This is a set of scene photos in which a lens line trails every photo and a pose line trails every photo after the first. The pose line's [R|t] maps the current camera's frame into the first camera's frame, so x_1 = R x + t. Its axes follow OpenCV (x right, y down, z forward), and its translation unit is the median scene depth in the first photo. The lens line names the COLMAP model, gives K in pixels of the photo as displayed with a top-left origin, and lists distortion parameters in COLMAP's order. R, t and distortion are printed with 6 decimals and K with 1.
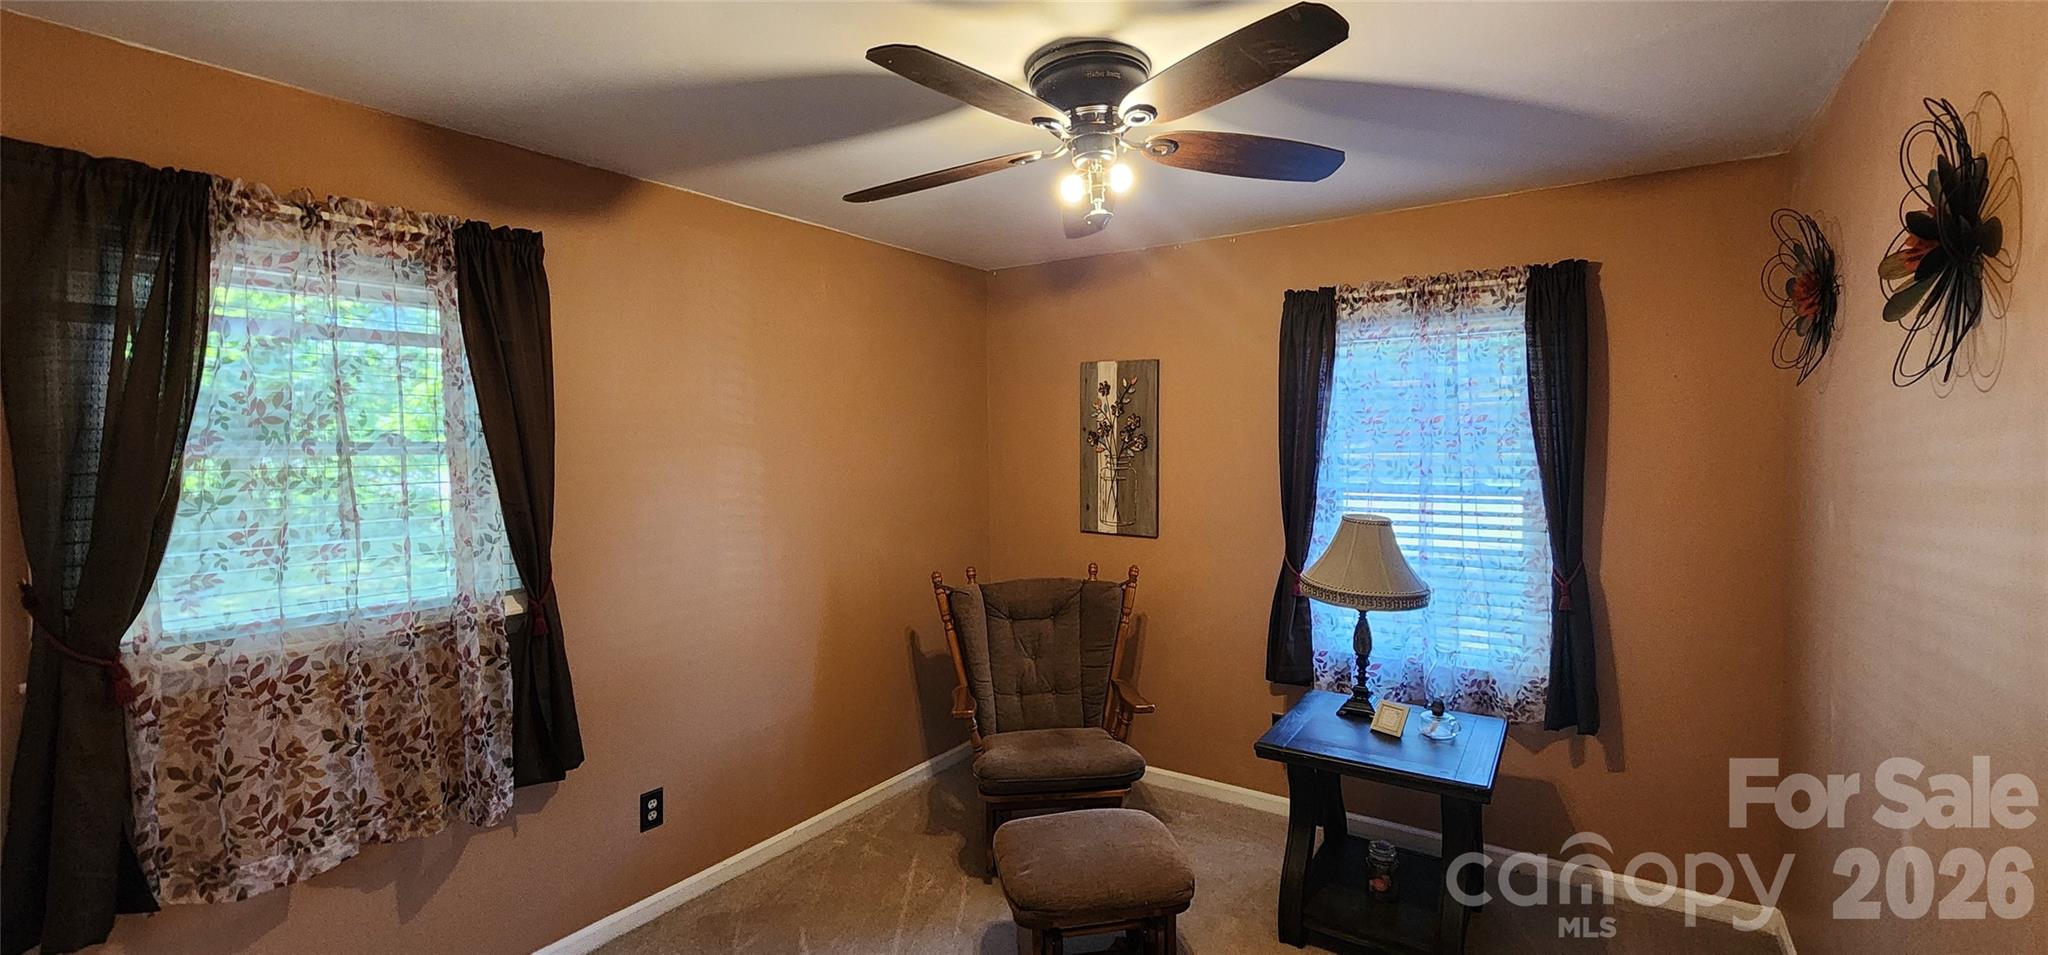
lens RADIAL K [[846.4, 0, 1036.5], [0, 846.4, 449.4], [0, 0, 1]] dist [-0.001092, -0.000451]
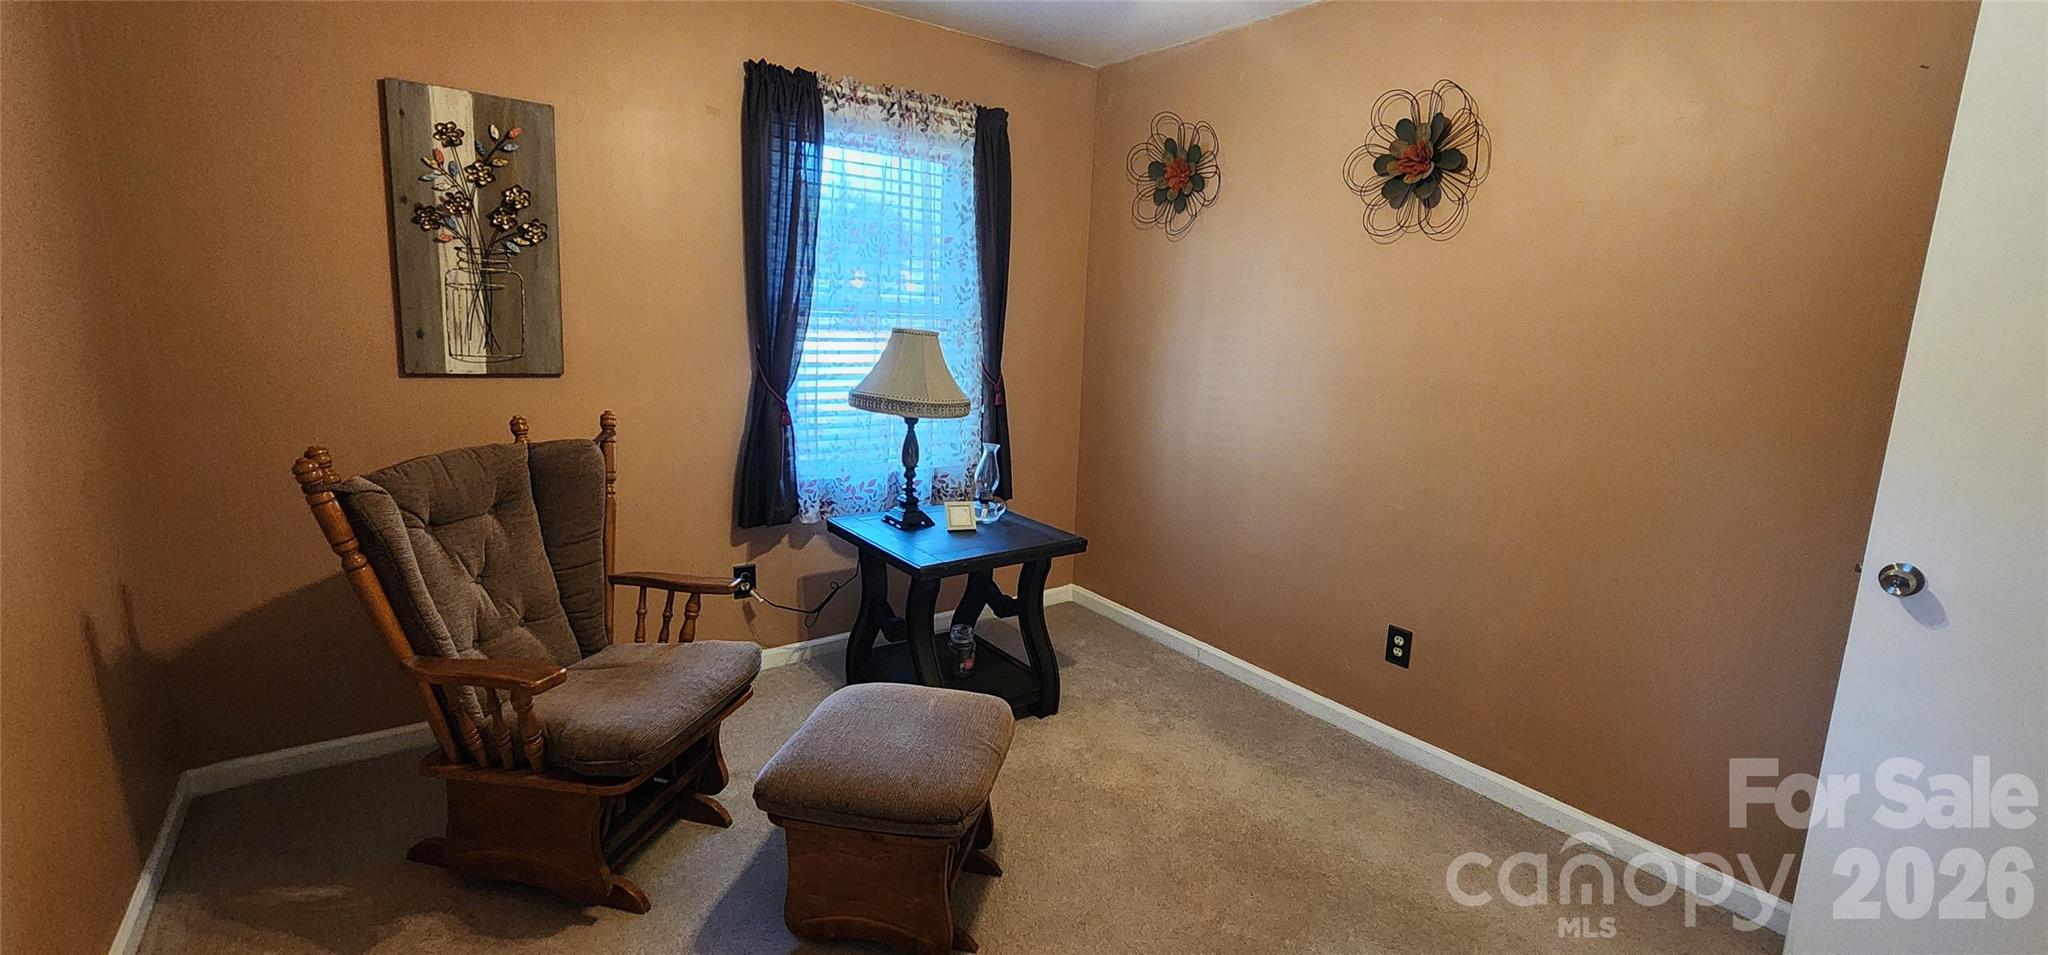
lens RADIAL K [[846.4, 0, 1036.5], [0, 846.4, 449.4], [0, 0, 1]] dist [-0.001092, -0.000451]
pose [[0.328340, -0.134036, 0.935001, -0.386564], [-0.027868, 0.988075, 0.151430, 0.048353], [-0.944149, -0.075777, 0.320689, 0.403319]]
